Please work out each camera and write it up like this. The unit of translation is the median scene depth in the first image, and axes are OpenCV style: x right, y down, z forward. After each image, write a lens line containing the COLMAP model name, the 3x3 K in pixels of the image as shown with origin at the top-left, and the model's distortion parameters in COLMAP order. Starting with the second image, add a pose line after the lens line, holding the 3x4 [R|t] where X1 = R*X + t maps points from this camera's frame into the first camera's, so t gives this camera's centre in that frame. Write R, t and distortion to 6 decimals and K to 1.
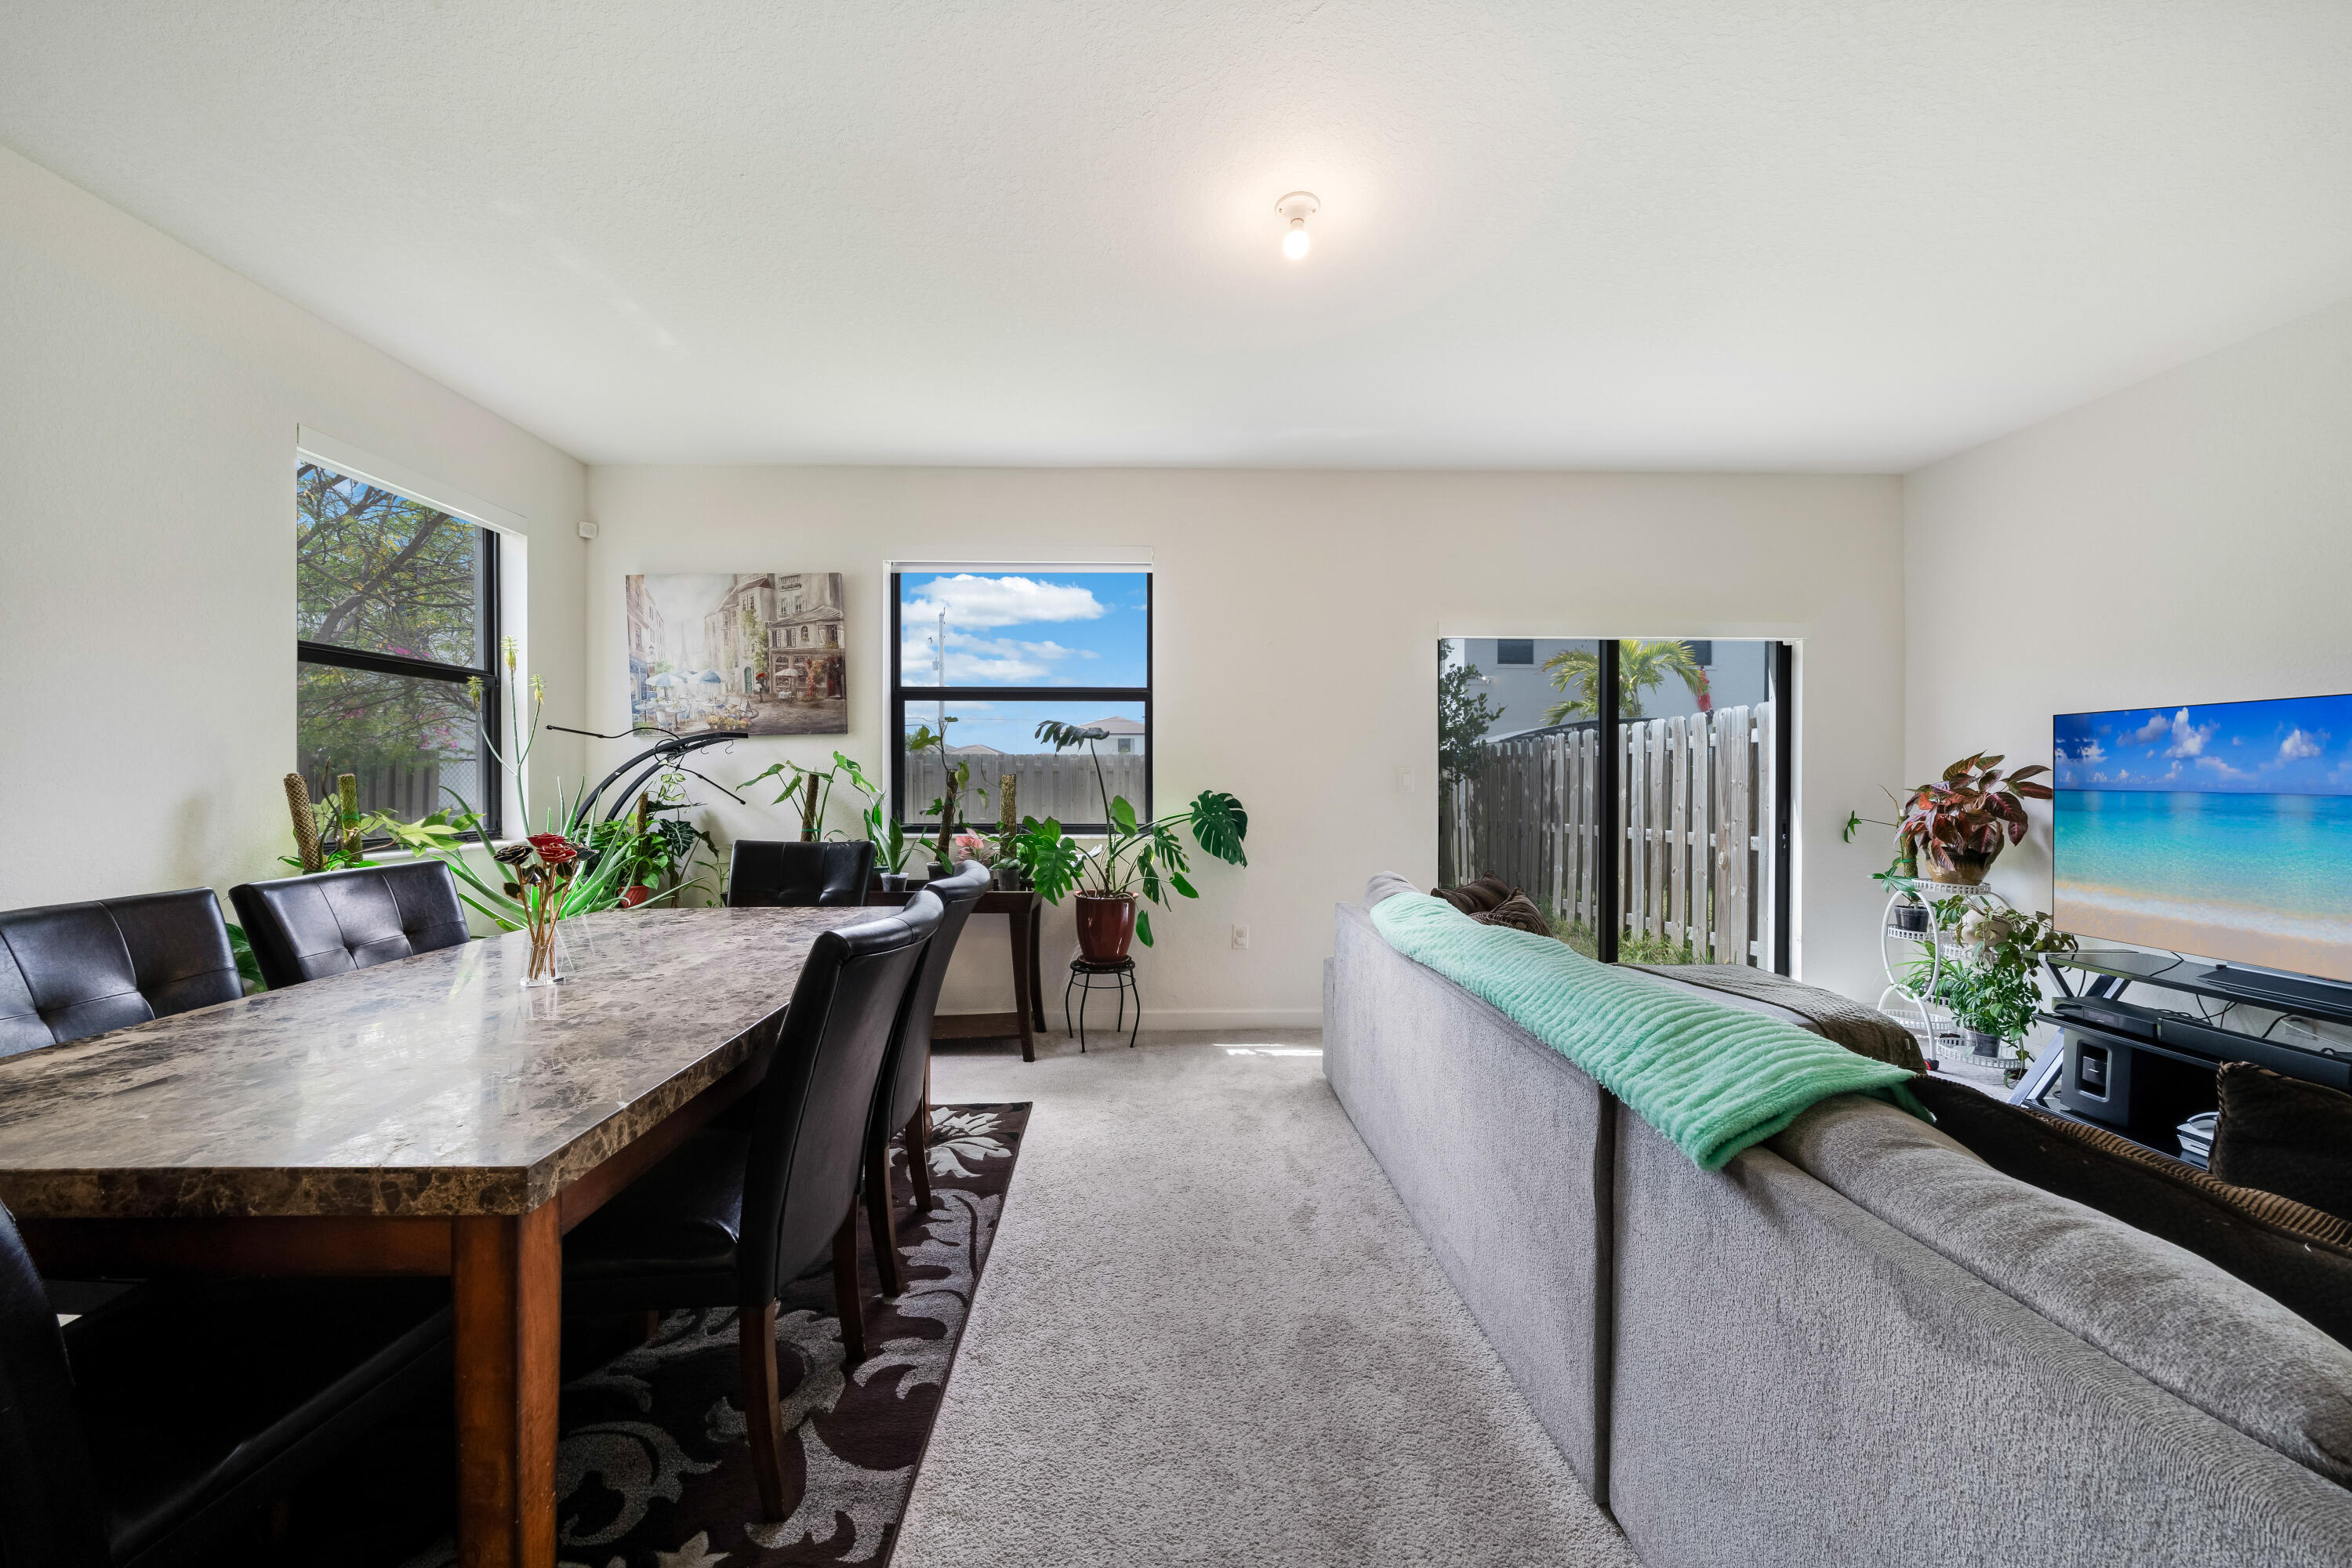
lens RADIAL K [[803.3, 0, 1169.8], [0, 803.3, 779.1], [0, 0, 1]] dist [-0.008321, 0.000524]
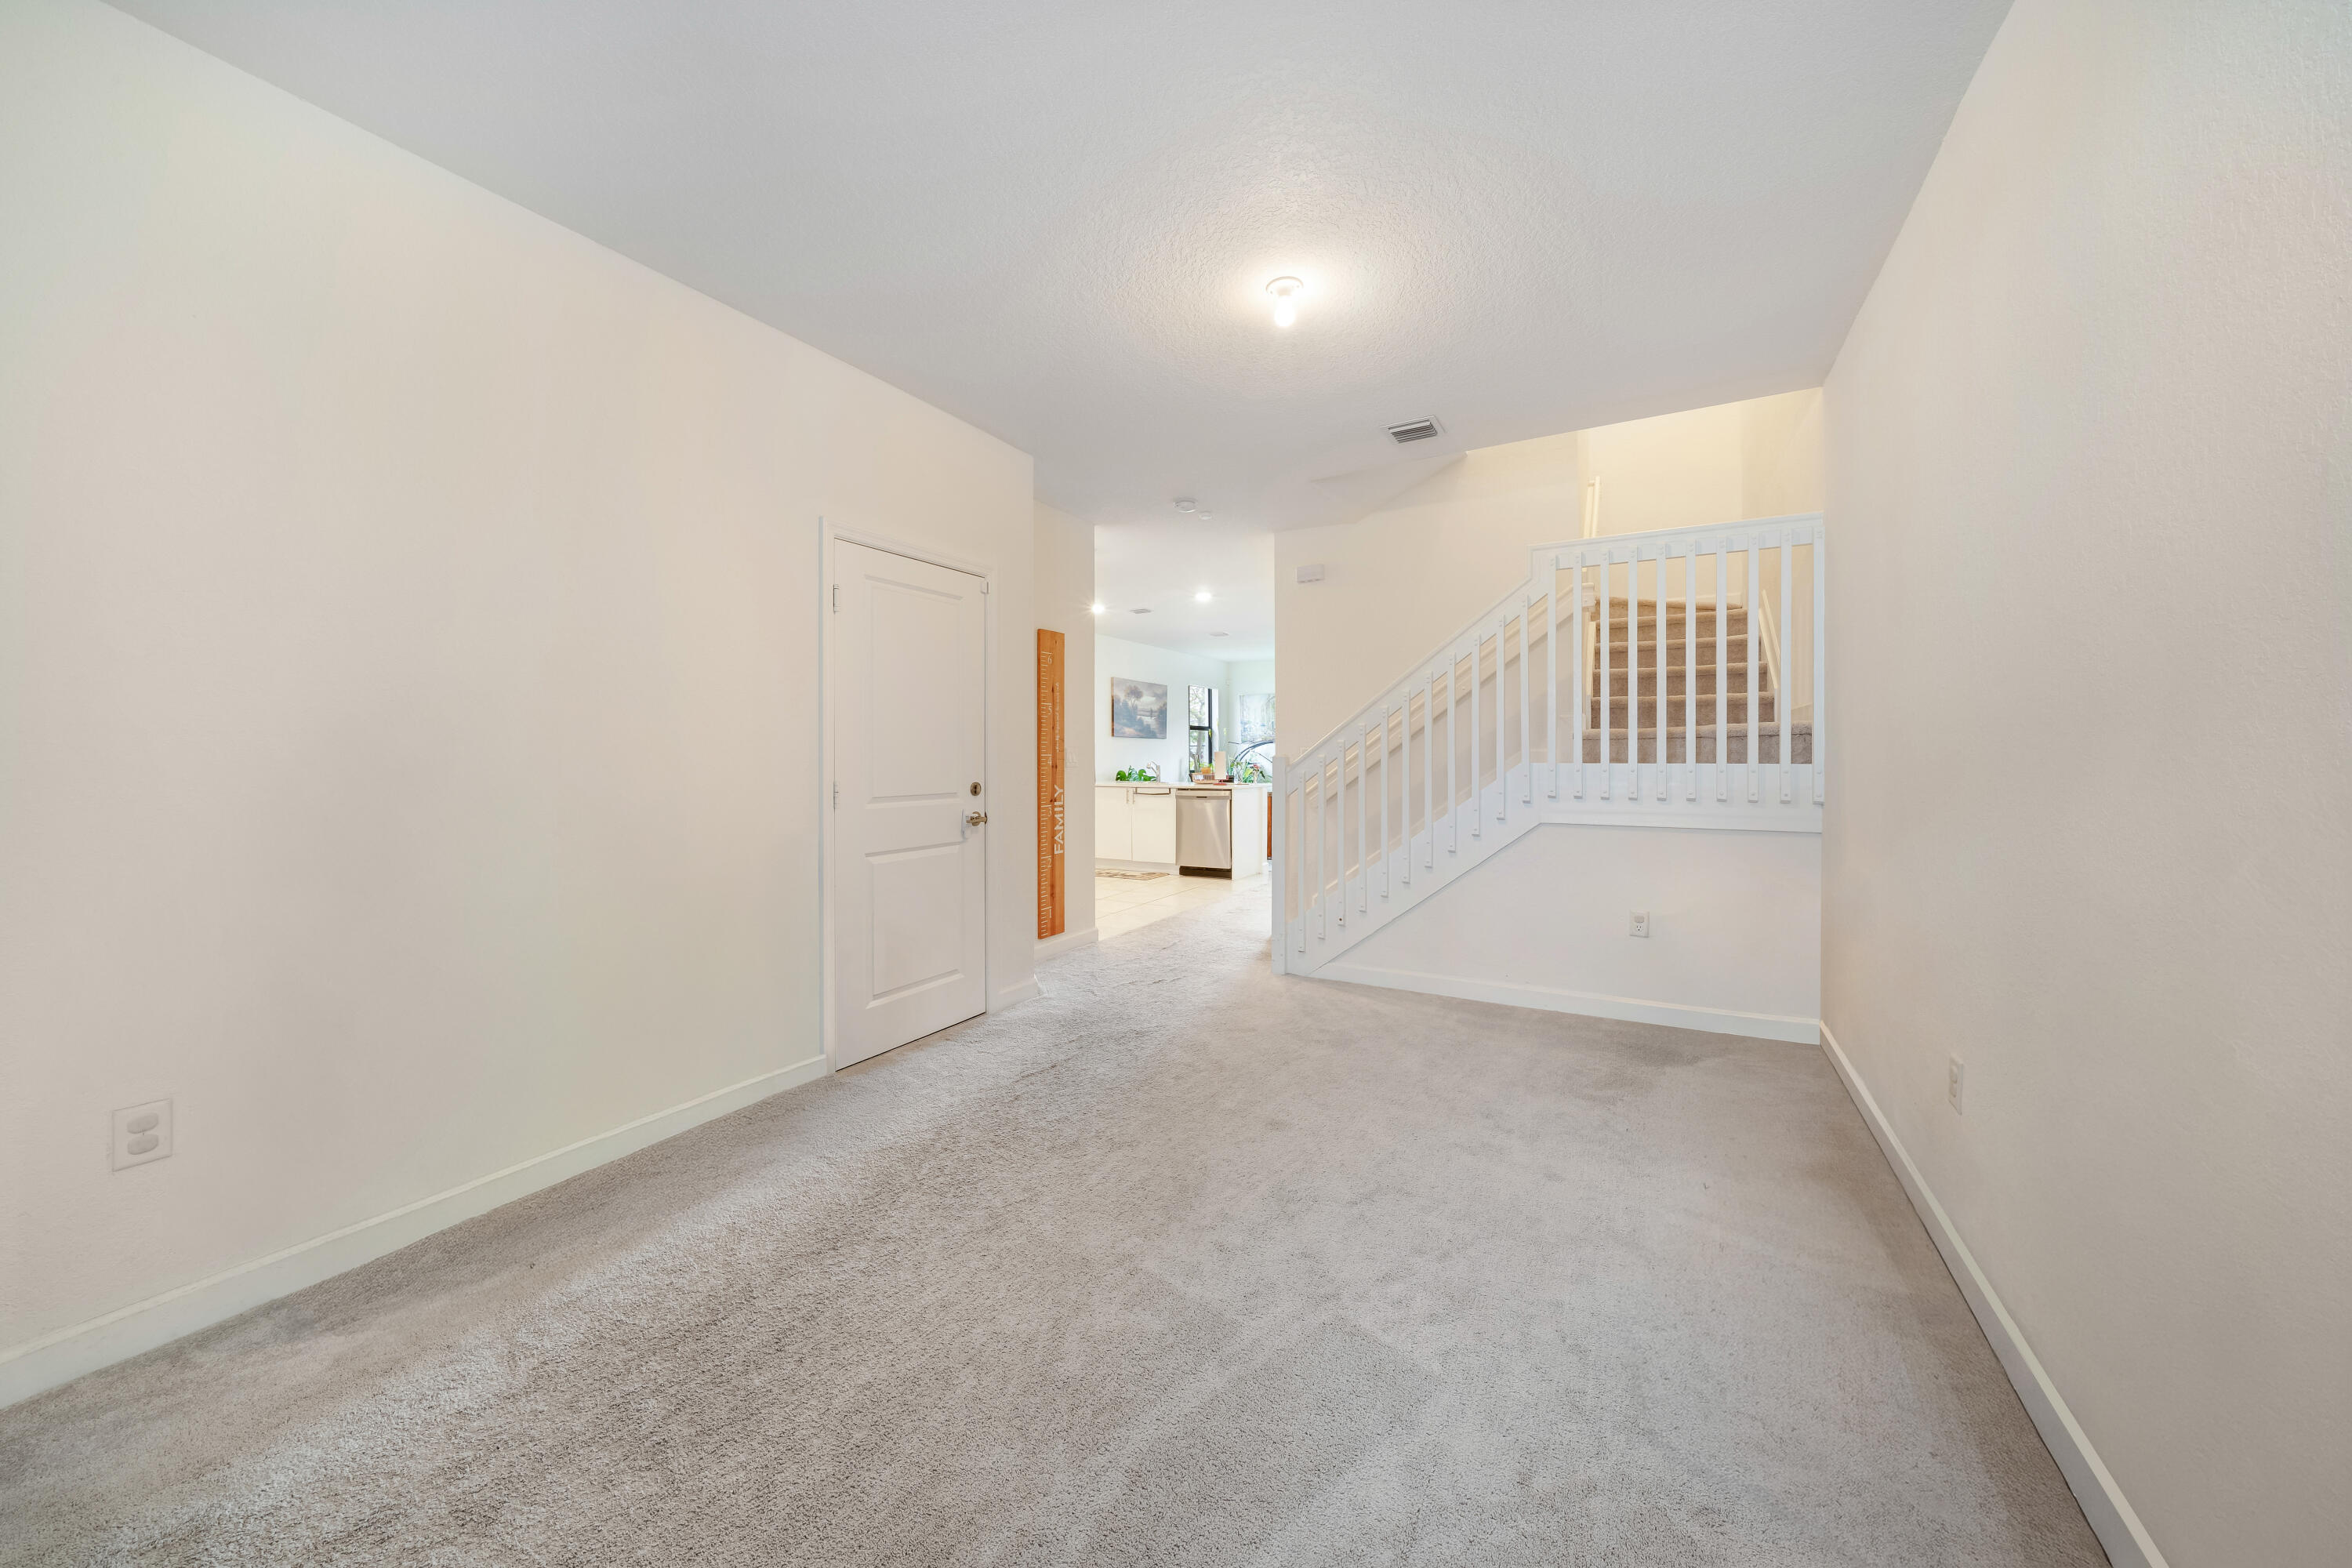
lens RADIAL K [[803.3, 0, 1160.9], [0, 803.3, 770.3], [0, 0, 1]] dist [-0.008321, 0.000524]
pose [[0.852886, 0.005020, -0.522073, 1.537503], [0.003793, 0.999868, 0.015812, 0.014759], [0.522083, -0.015466, 0.852754, -3.919196]]
